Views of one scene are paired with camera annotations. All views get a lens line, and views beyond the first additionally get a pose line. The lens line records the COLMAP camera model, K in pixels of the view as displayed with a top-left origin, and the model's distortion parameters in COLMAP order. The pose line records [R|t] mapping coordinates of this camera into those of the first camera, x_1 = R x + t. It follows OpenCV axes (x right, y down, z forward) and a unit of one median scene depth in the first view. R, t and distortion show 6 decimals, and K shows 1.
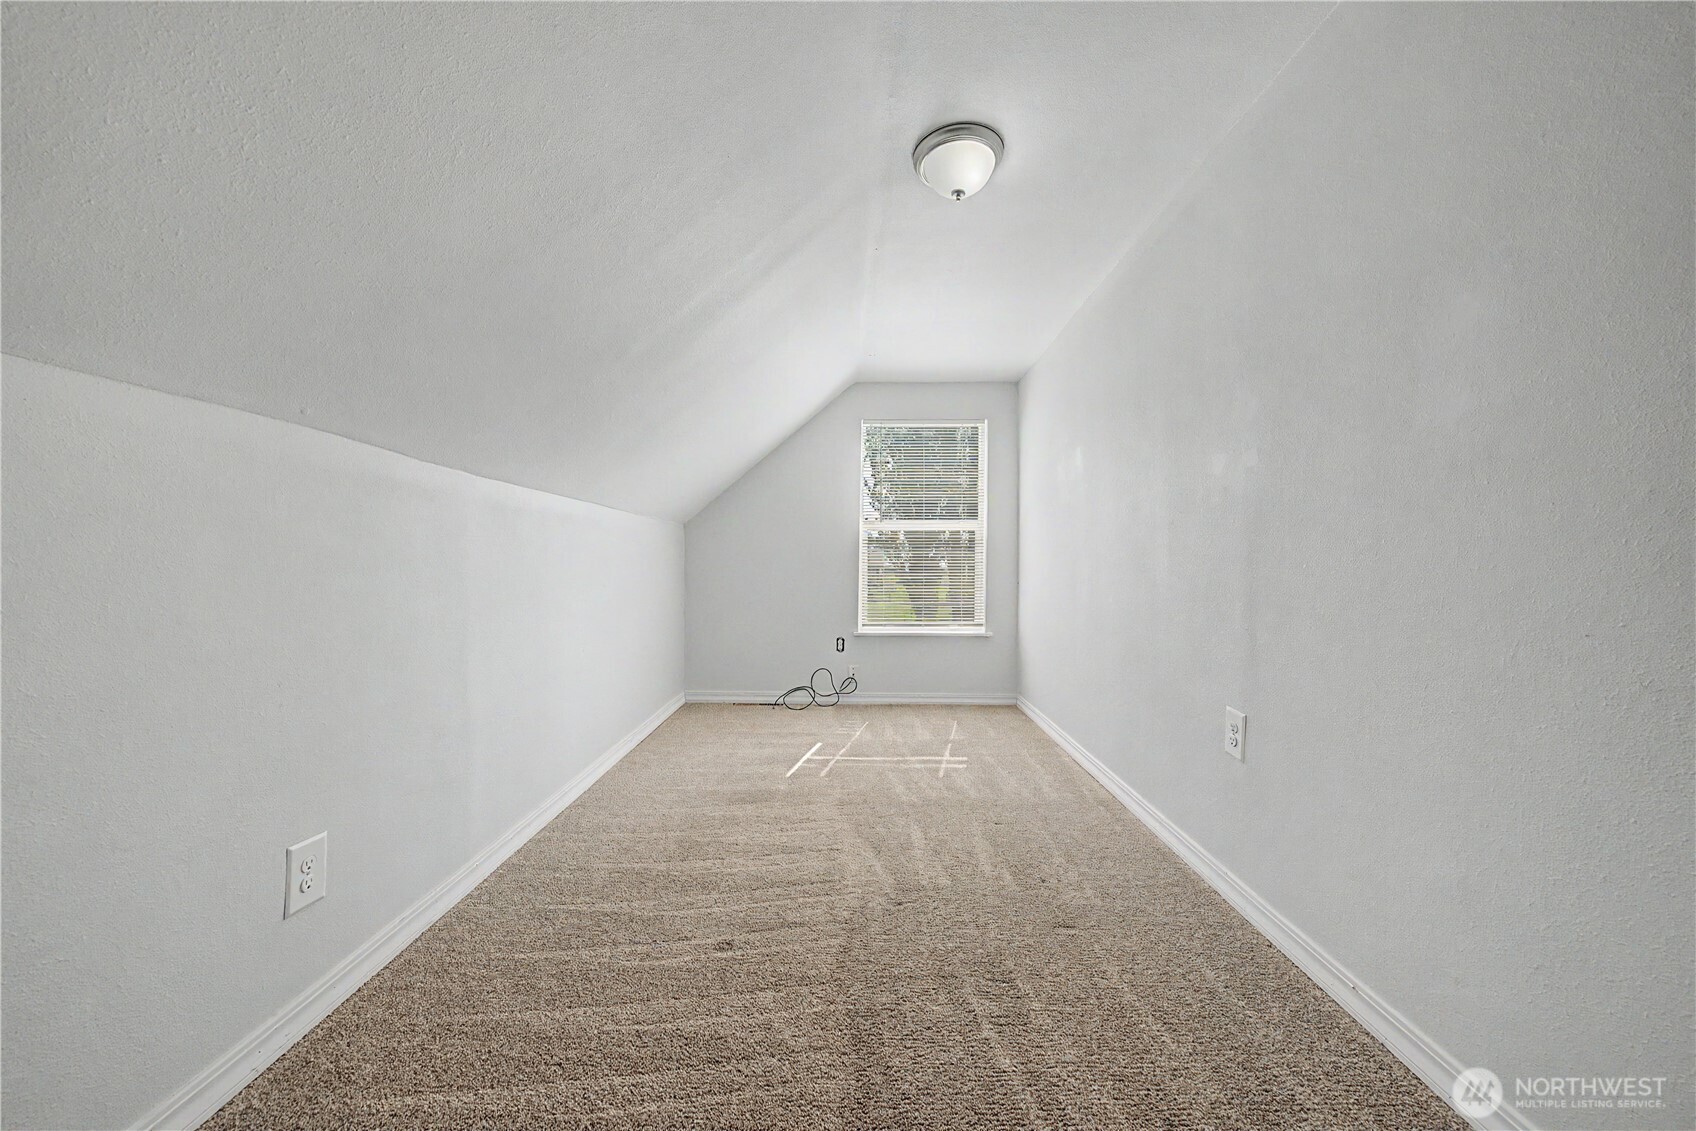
lens RADIAL K [[581.0, 0, 845.5], [0, 581.0, 564.4], [0, 0, 1]] dist [-0.011296, 0.000868]
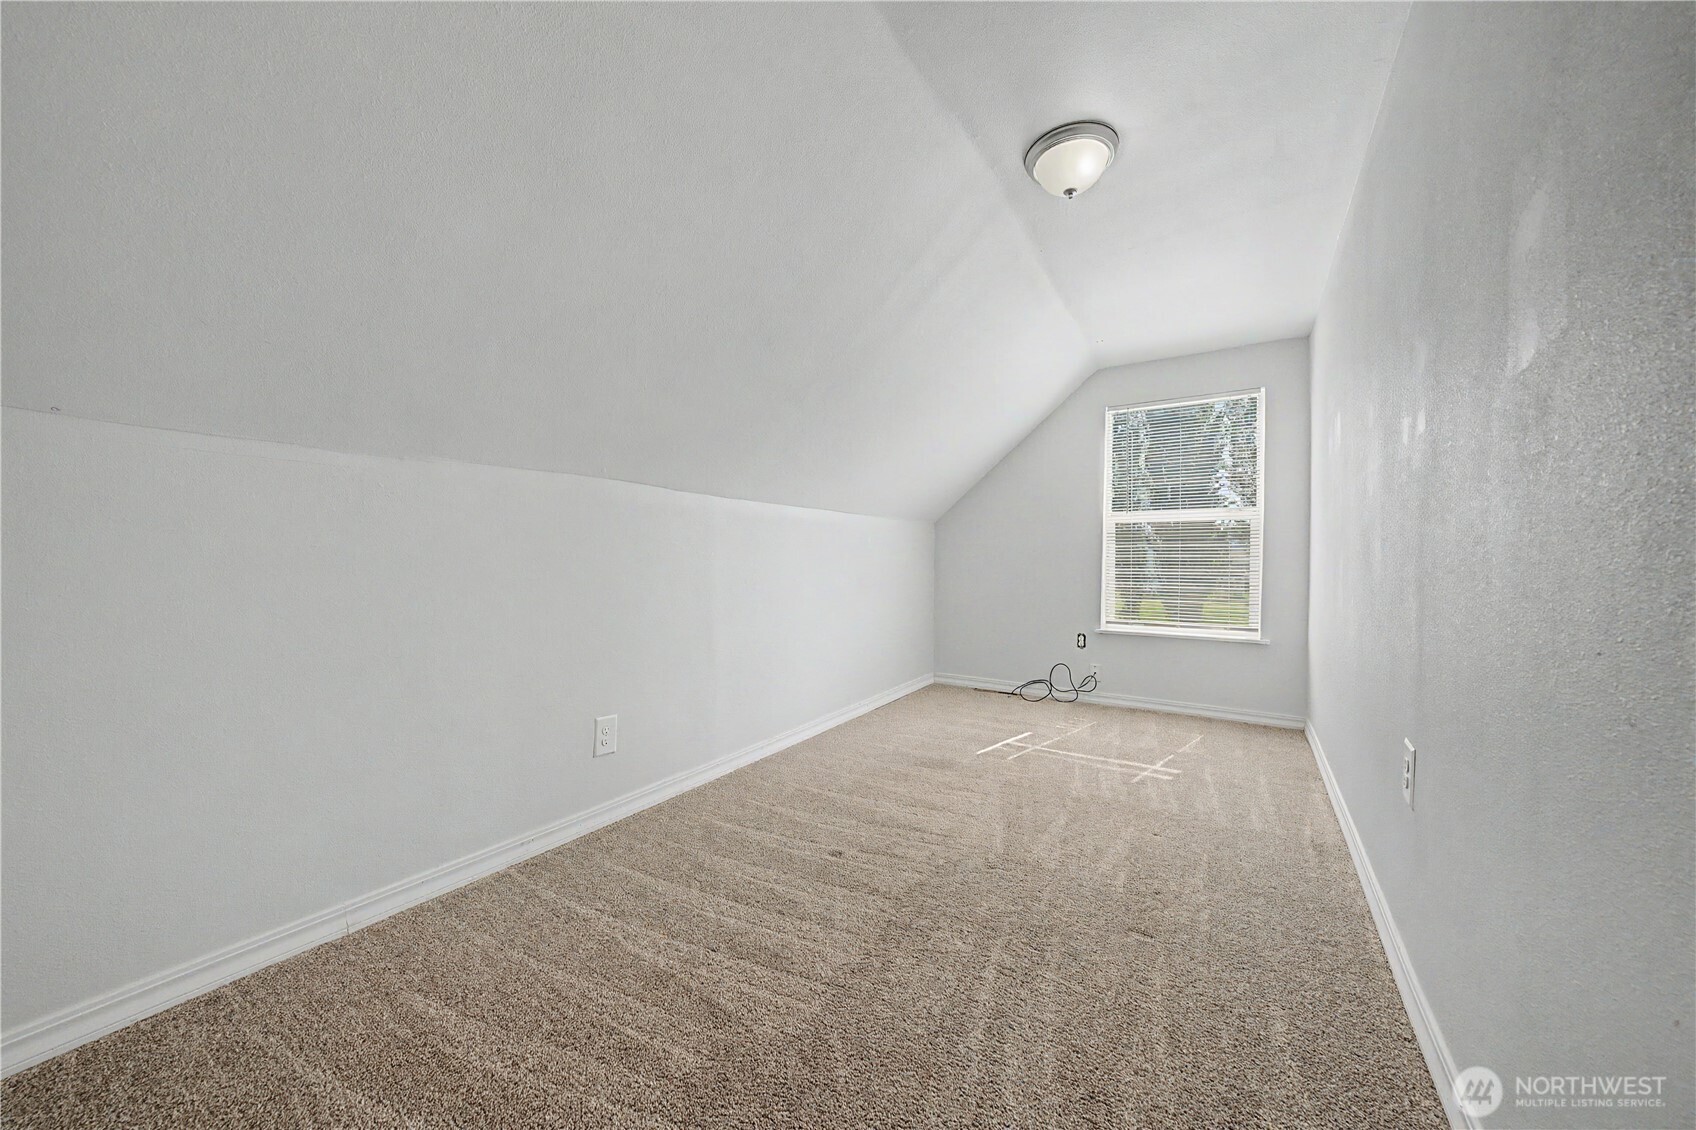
lens RADIAL K [[581.0, 0, 857.4], [0, 581.0, 560.3], [0, 0, 1]] dist [-0.011296, 0.000868]
pose [[0.850628, 0.001460, -0.525767, 0.187775], [-0.000603, 0.999998, 0.001802, 0.000983], [0.525768, -0.001216, 0.850627, -0.027399]]
